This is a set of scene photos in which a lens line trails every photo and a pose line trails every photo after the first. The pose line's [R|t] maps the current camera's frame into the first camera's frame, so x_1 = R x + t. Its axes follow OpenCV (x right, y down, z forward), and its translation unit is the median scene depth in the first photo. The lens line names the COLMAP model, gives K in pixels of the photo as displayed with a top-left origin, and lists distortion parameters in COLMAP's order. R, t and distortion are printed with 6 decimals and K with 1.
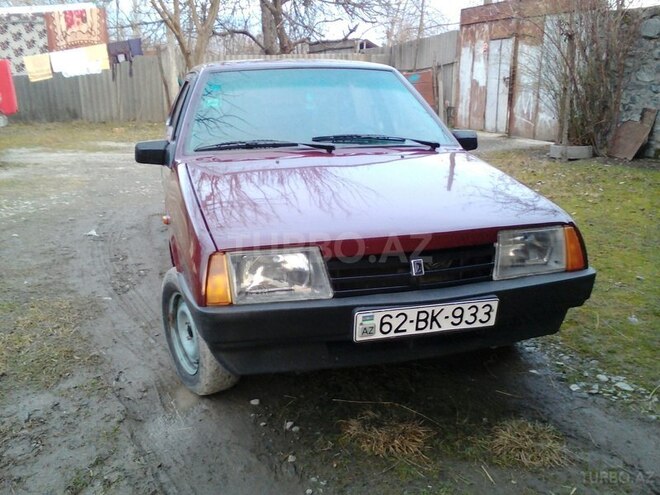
lens RADIAL K [[625.3, 0, 330.0], [0, 625.3, 247.5], [0, 0, 1]] dist [0.007174, -0.024186]
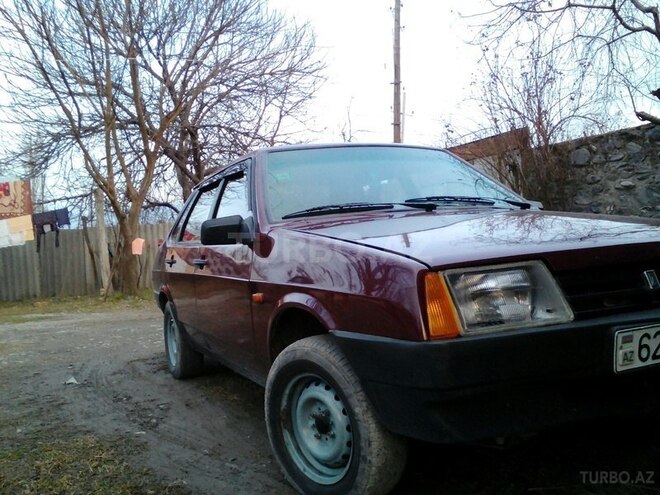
lens RADIAL K [[625.3, 0, 330.0], [0, 625.3, 247.5], [0, 0, 1]] dist [0.007174, -0.024186]
pose [[0.984988, -0.067684, 0.158803, -0.233084], [0.108415, 0.958421, -0.263962, 0.093583], [-0.134334, 0.277216, 0.951370, 0.152200]]
